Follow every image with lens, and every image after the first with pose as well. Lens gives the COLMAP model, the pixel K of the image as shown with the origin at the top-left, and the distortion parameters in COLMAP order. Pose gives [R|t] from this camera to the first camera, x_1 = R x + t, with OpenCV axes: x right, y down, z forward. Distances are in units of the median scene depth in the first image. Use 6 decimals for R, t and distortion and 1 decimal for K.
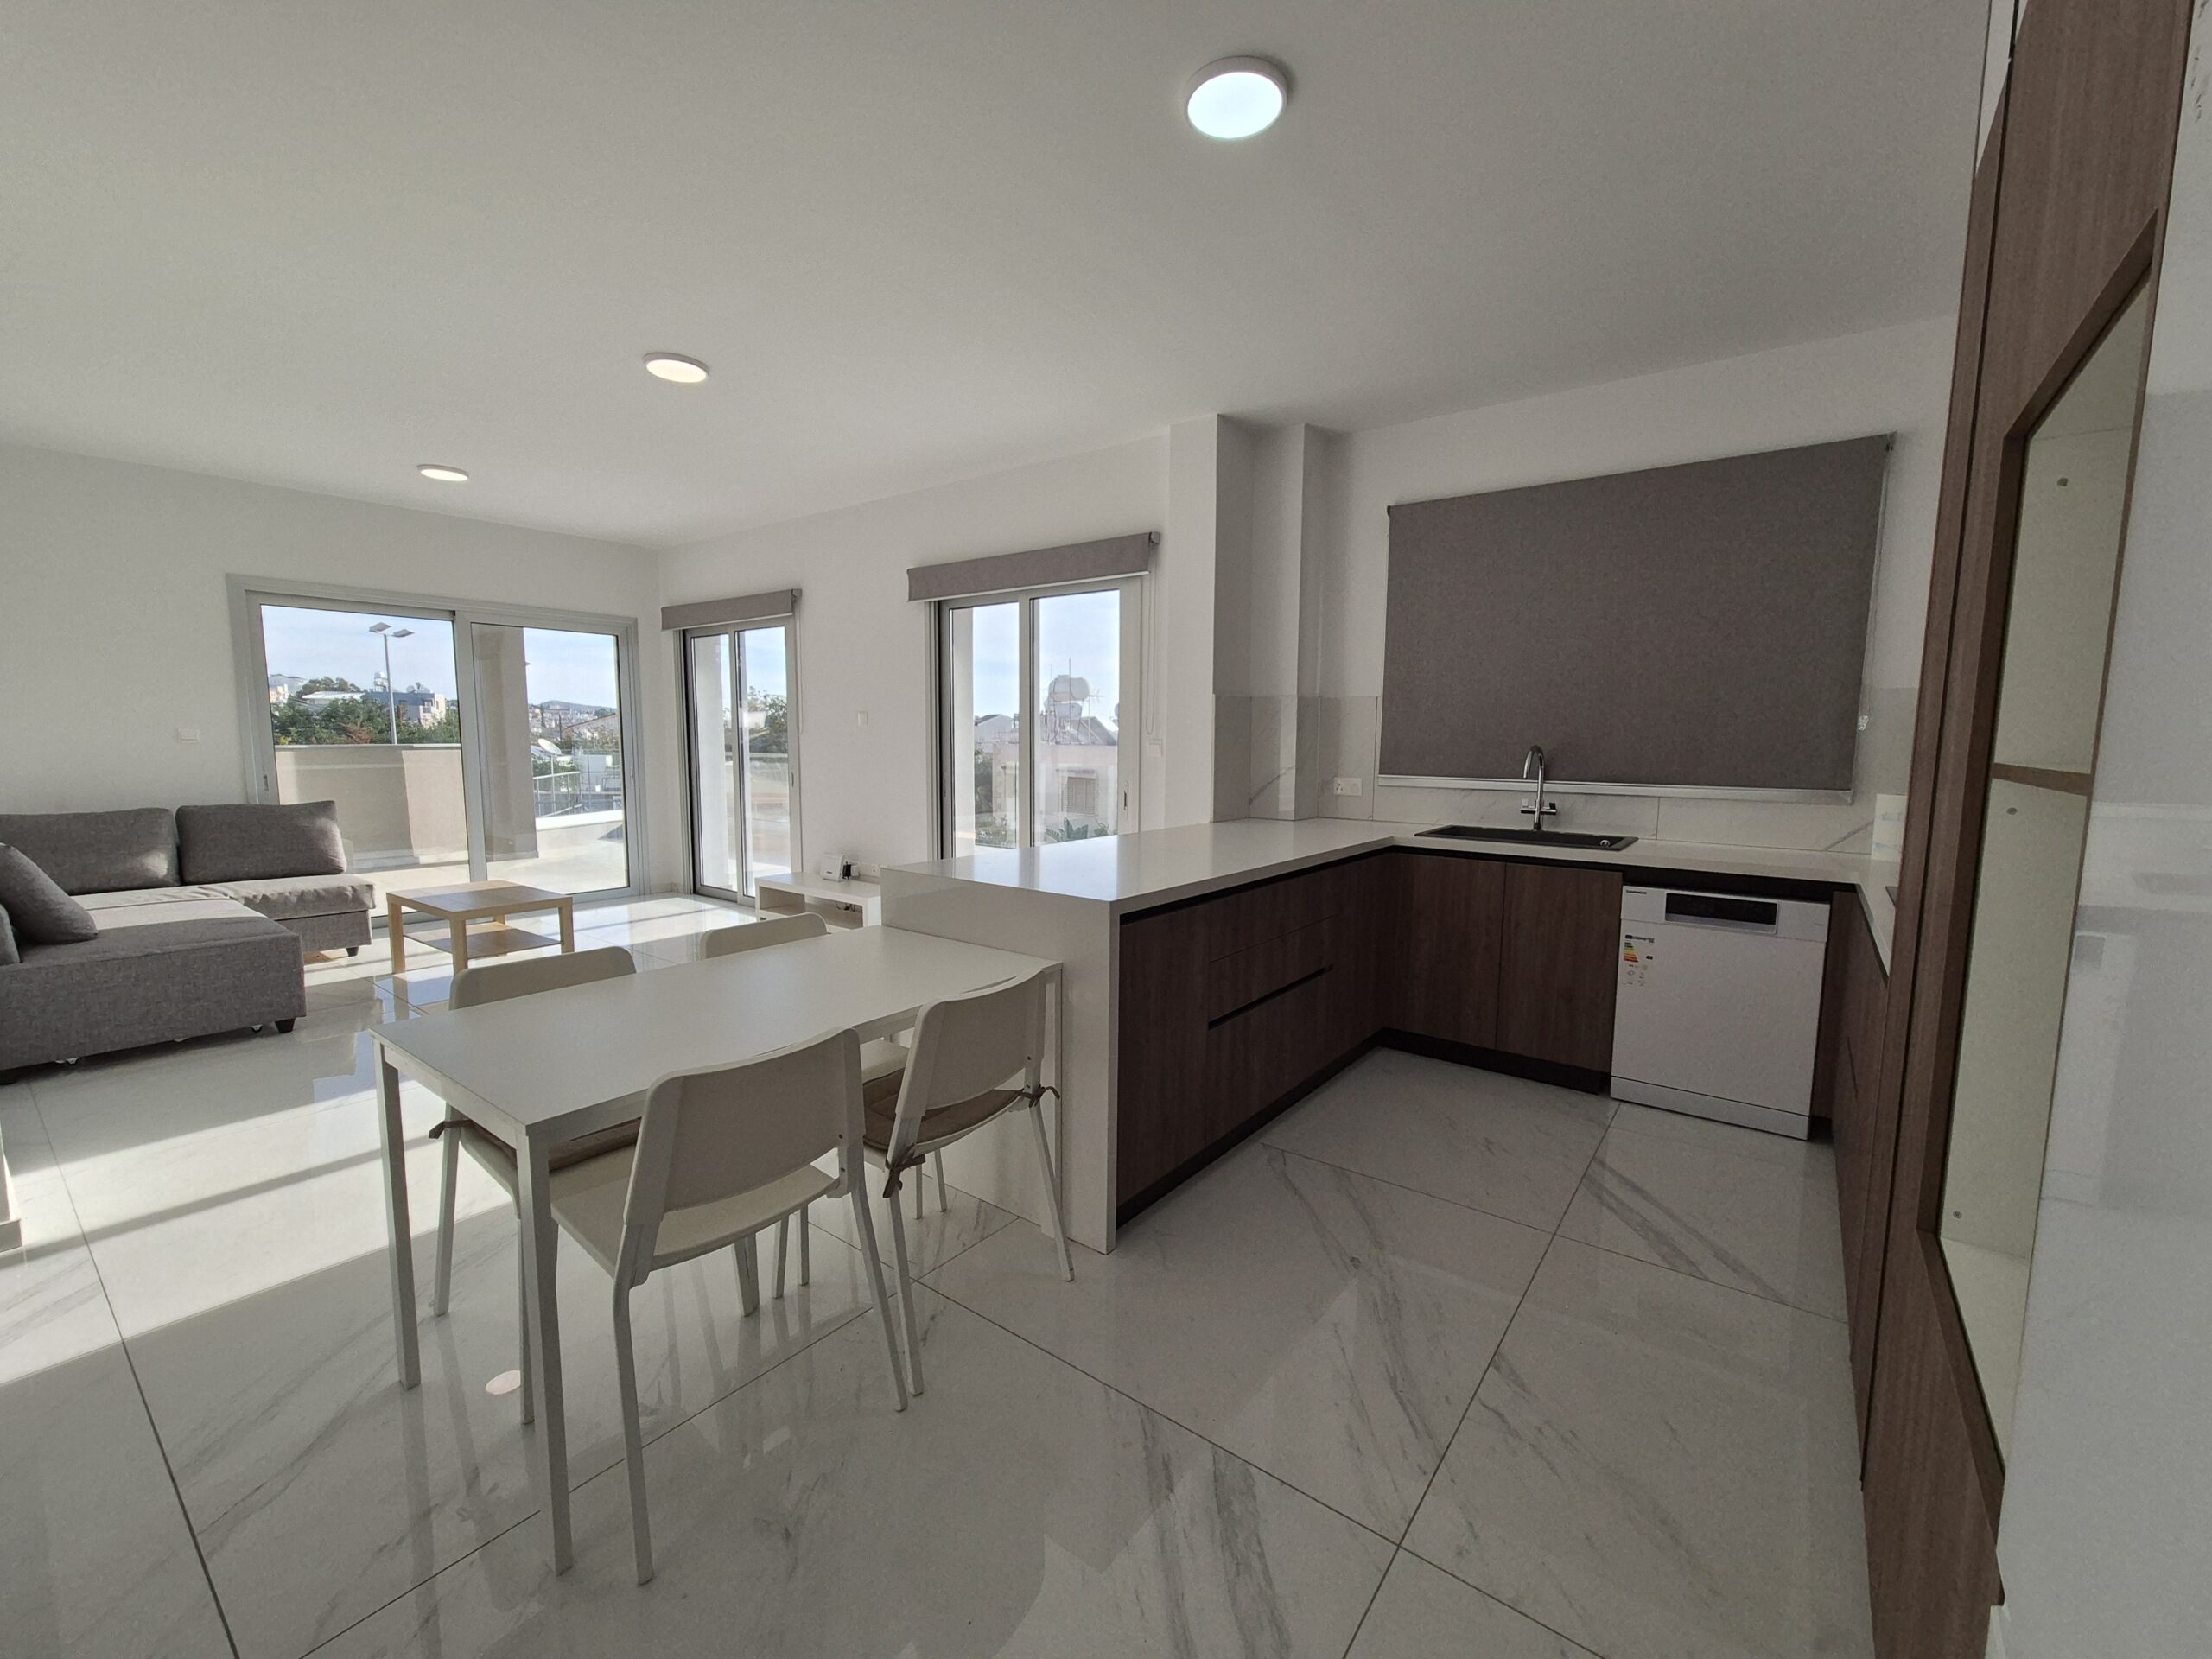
lens RADIAL K [[905.9, 0, 1113.2], [0, 905.9, 832.7], [0, 0, 1]] dist [-0.000604, 0.000865]
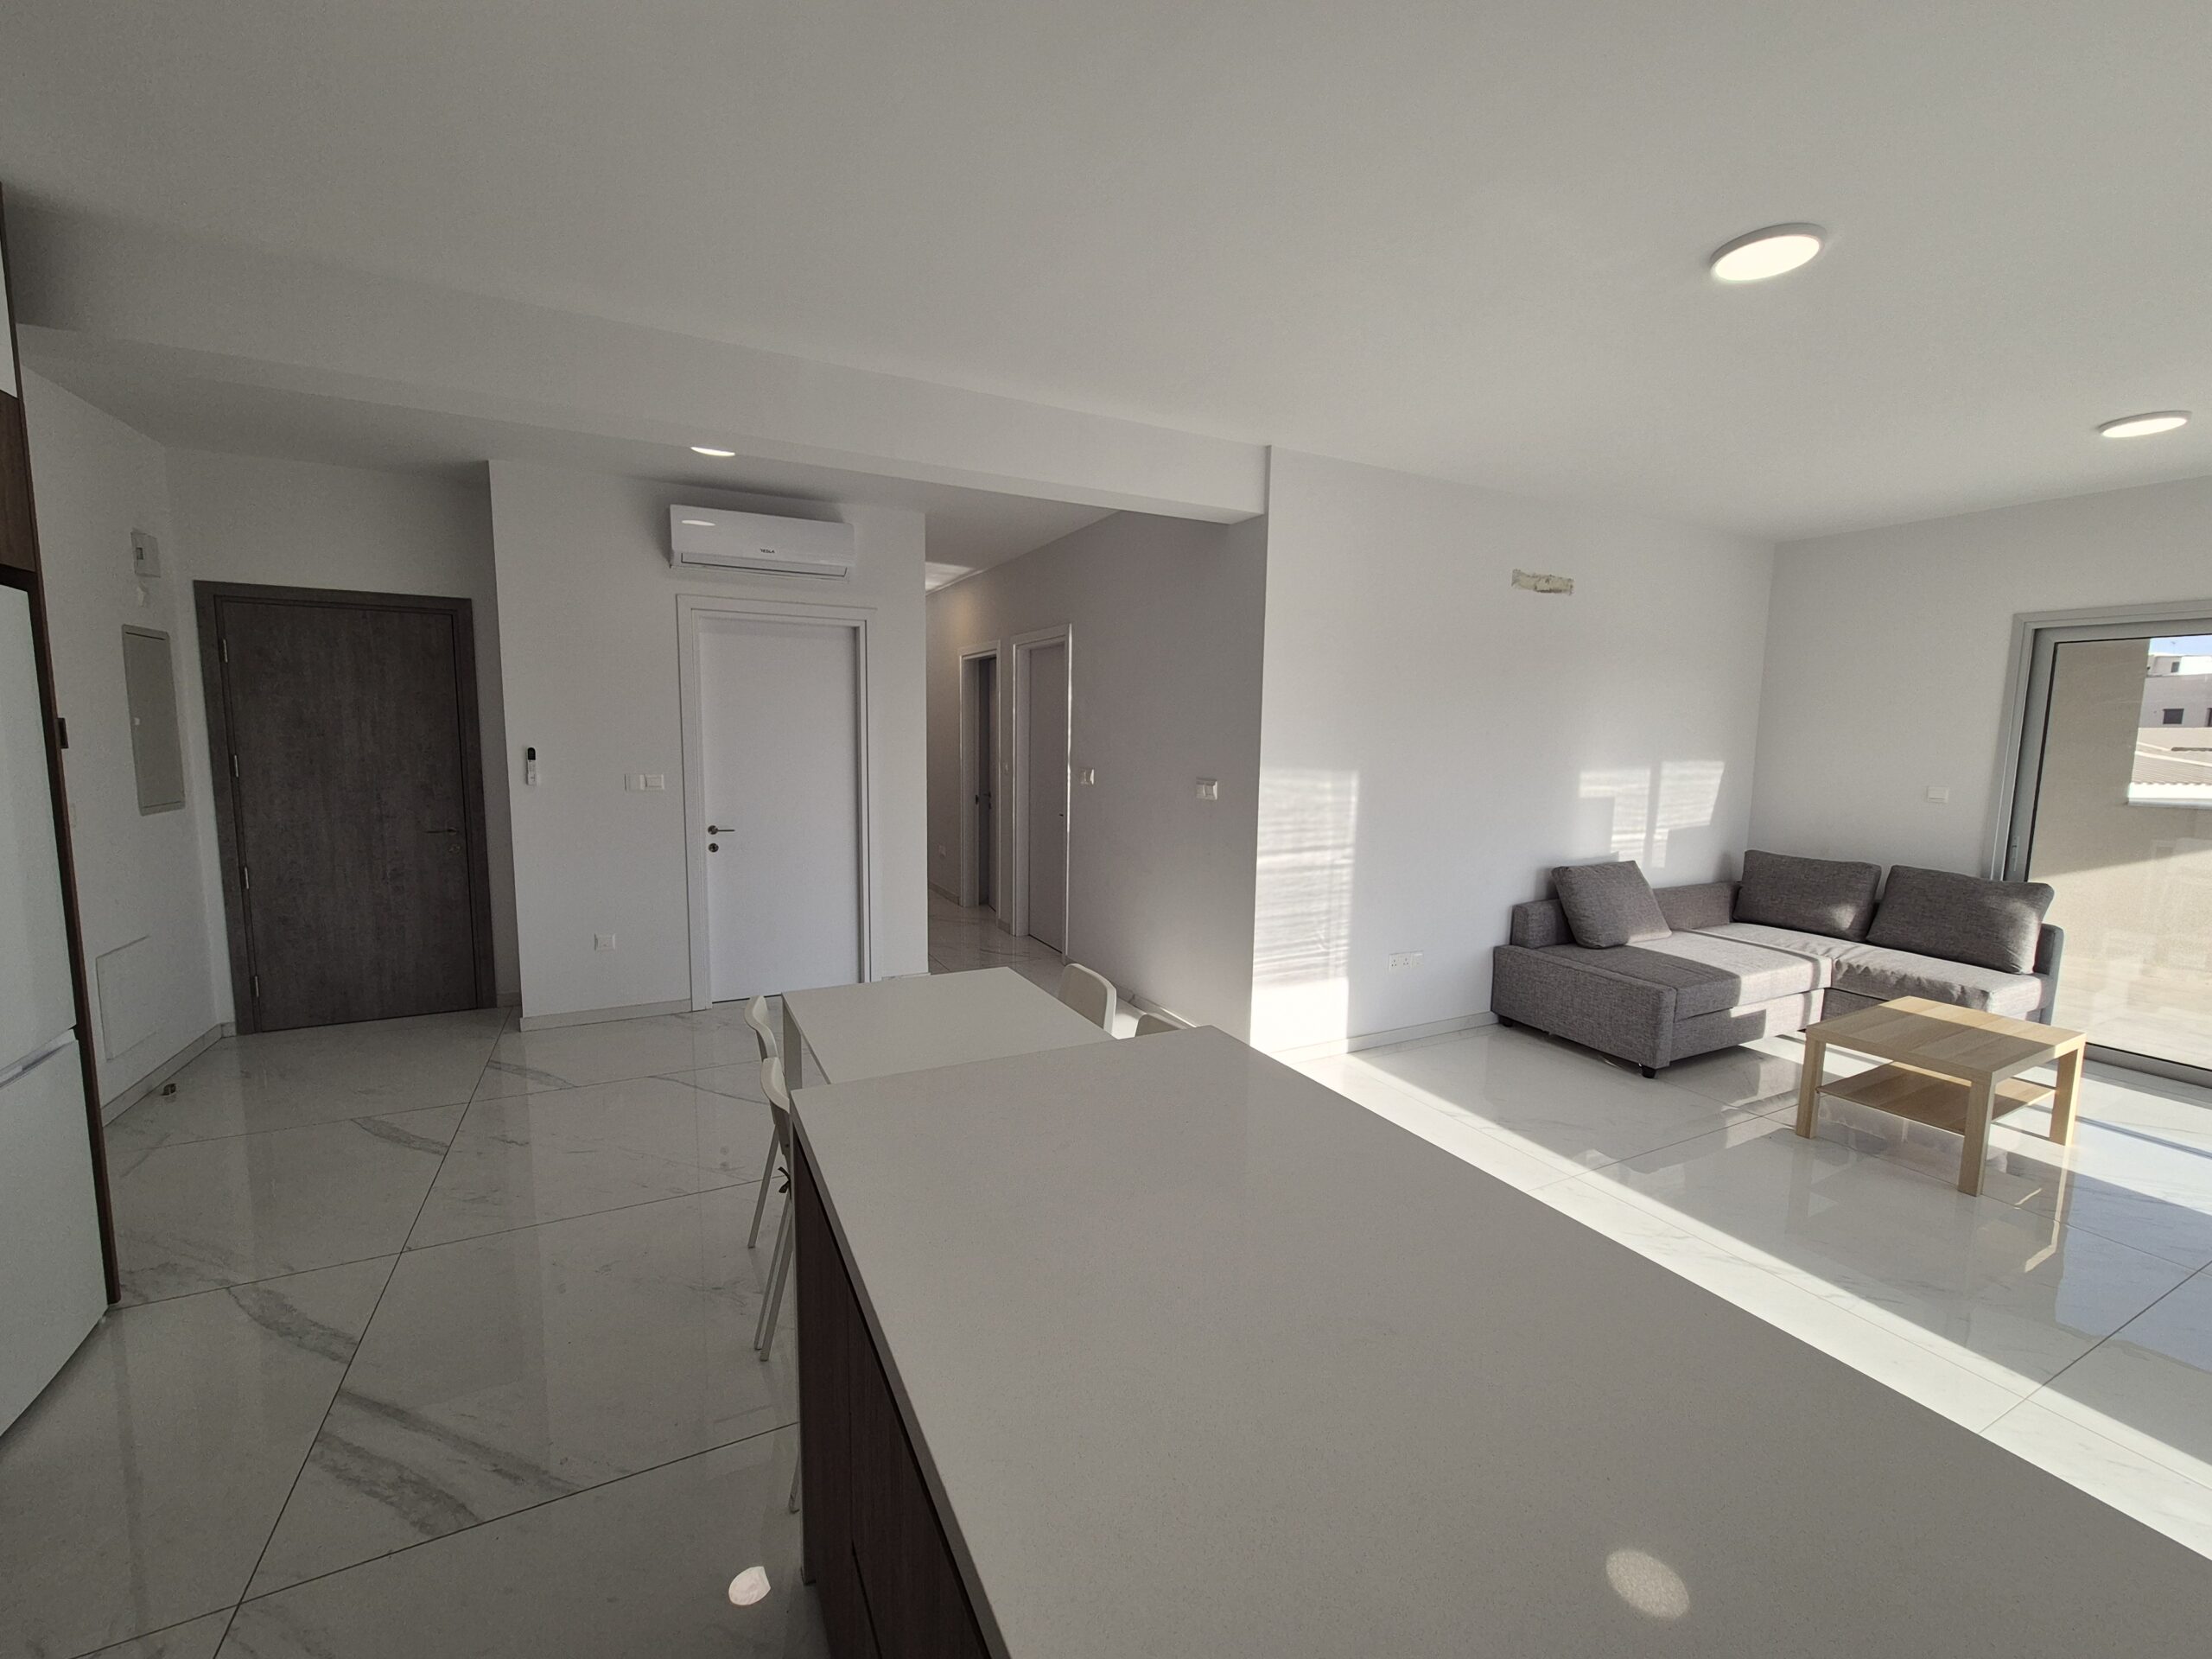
lens RADIAL K [[905.9, 0, 1104.8], [0, 905.9, 830.4], [0, 0, 1]] dist [-0.000604, 0.000865]
pose [[-0.439847, 0.081838, -0.894336, 0.306858], [-0.116469, 0.982231, 0.147162, -0.154870], [0.890488, 0.168891, -0.422500, 0.903799]]
